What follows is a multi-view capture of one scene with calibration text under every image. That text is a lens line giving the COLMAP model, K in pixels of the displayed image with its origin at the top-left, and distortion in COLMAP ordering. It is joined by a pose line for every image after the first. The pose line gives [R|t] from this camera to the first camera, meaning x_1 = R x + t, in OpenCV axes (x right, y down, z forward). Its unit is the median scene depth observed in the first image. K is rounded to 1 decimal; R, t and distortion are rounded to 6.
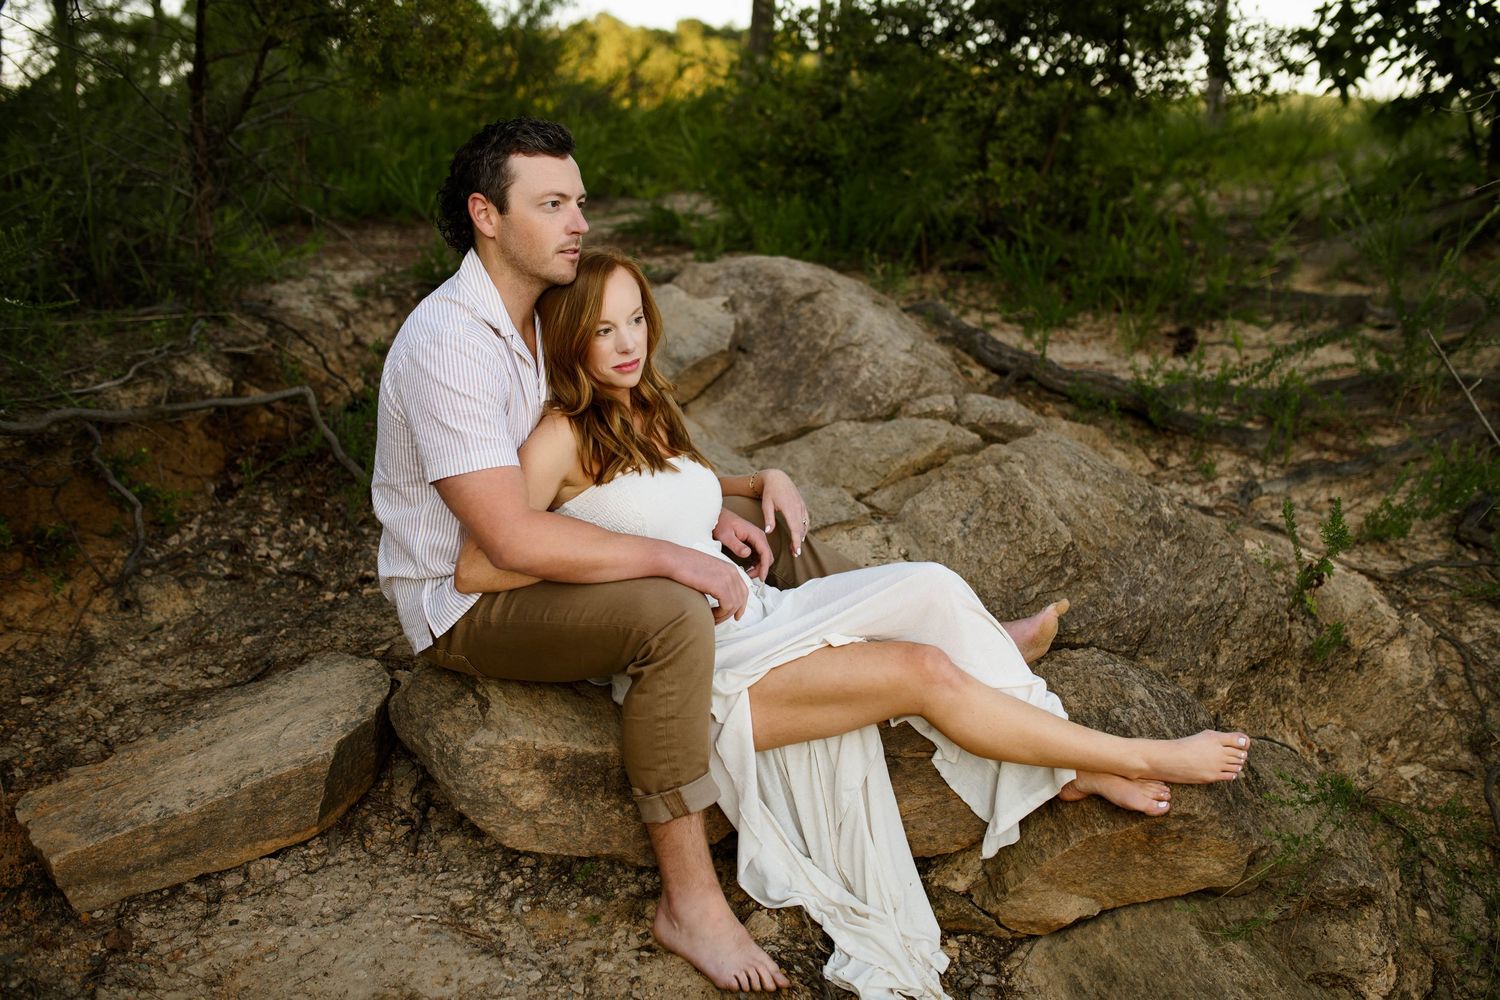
lens RADIAL K [[1619.5, 0, 751.6], [0, 1619.5, 544.8], [0, 0, 1]] dist [-0.061448, 0.093083]
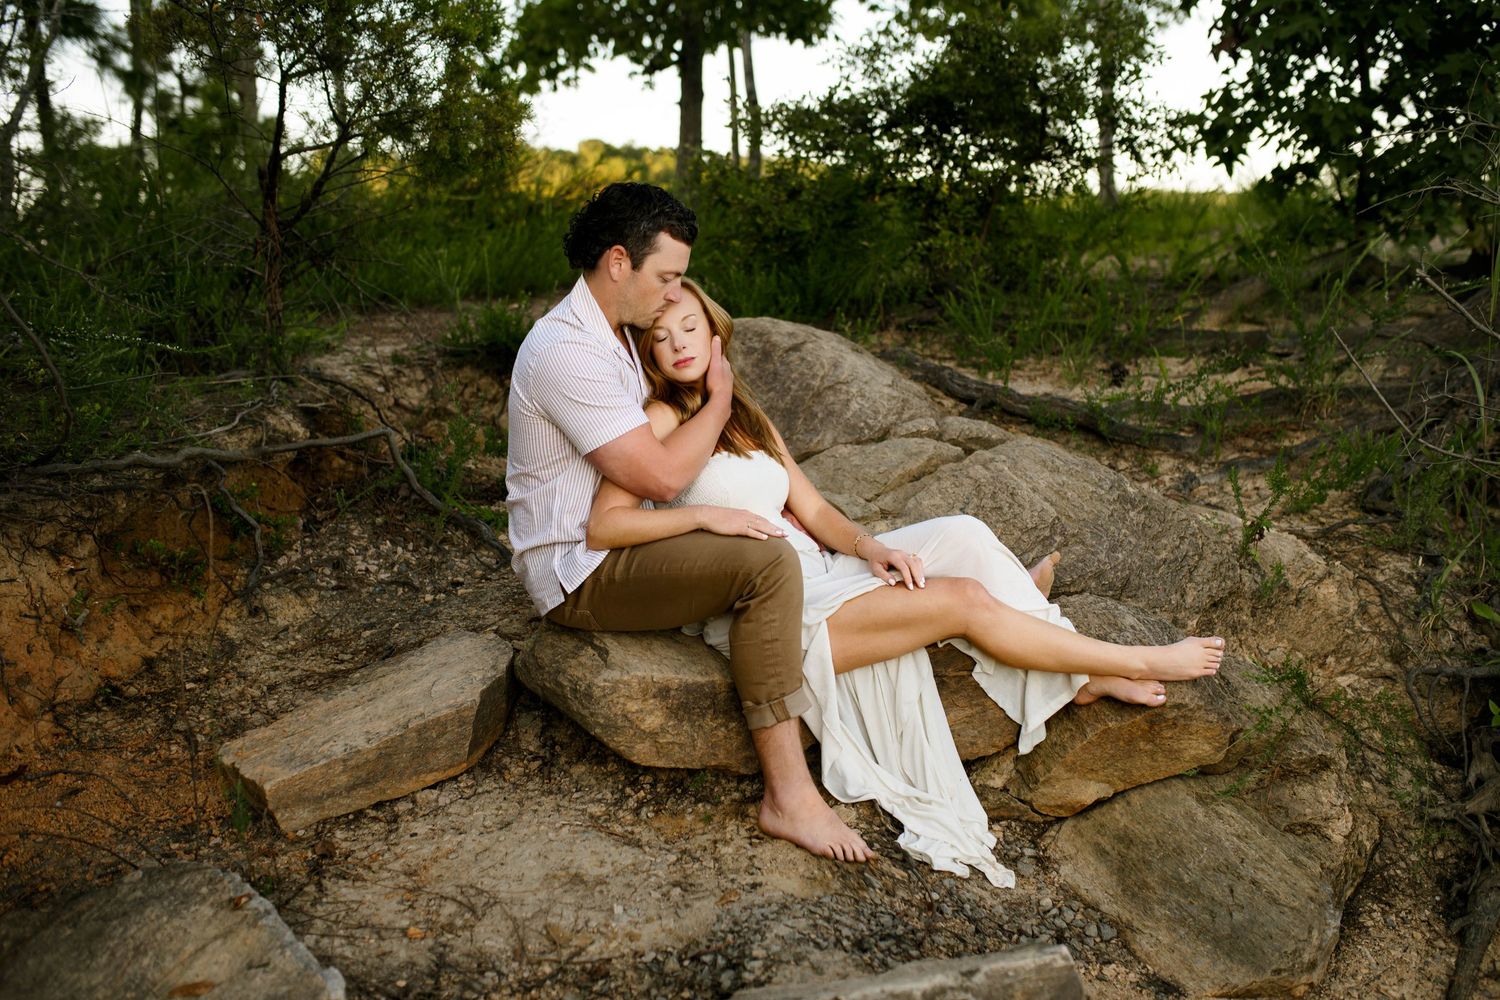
lens RADIAL K [[1619.5, 0, 751.6], [0, 1619.5, 544.8], [0, 0, 1]] dist [-0.061448, 0.093083]
pose [[0.996530, -0.046190, 0.069236, -0.123245], [0.051116, 0.996156, -0.071143, 0.100876], [-0.065683, 0.074435, 0.995060, -0.202656]]
